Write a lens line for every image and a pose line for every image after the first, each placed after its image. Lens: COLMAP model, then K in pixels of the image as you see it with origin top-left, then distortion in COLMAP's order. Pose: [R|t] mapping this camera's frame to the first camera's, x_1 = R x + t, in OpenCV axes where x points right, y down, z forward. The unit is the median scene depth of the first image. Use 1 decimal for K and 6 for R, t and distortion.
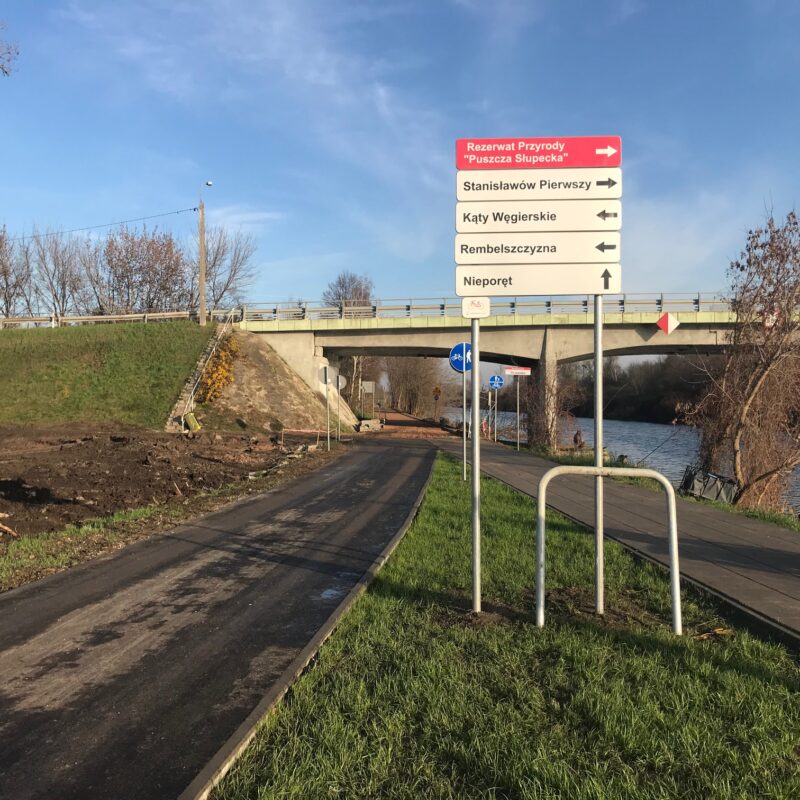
lens RADIAL K [[909.4, 0, 398.1], [0, 909.4, 410.8], [0, 0, 1]] dist [0.197110, -0.648724]
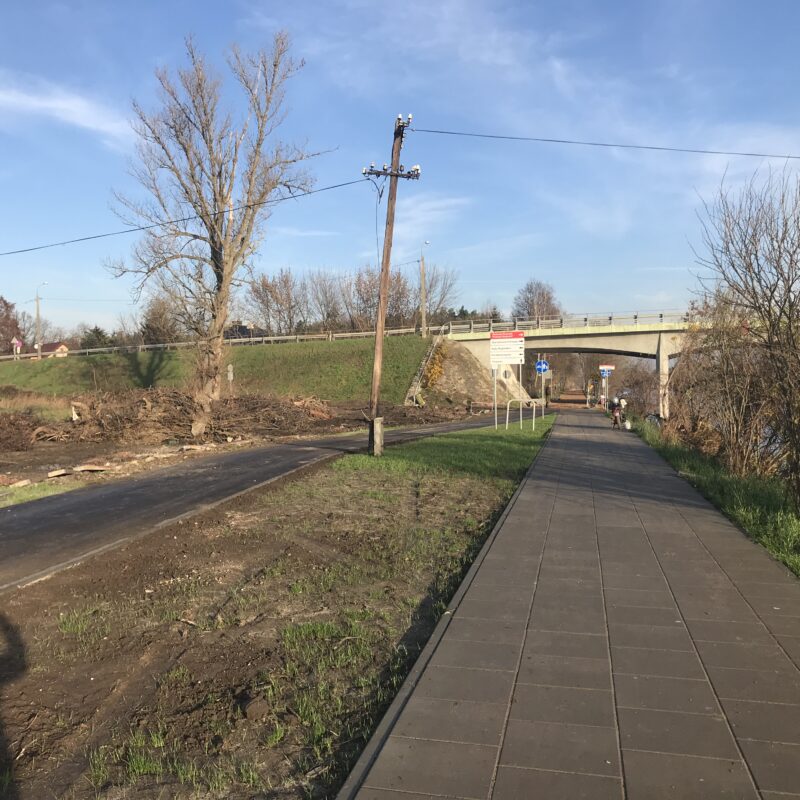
lens RADIAL K [[925.8, 0, 378.7], [0, 925.8, 399.7], [0, 0, 1]] dist [-0.091857, 0.253644]
pose [[0.969719, -0.009561, -0.244038, 0.091963], [0.010512, 0.999941, 0.002591, 0.006038], [0.243999, -0.005078, 0.969762, -0.529885]]
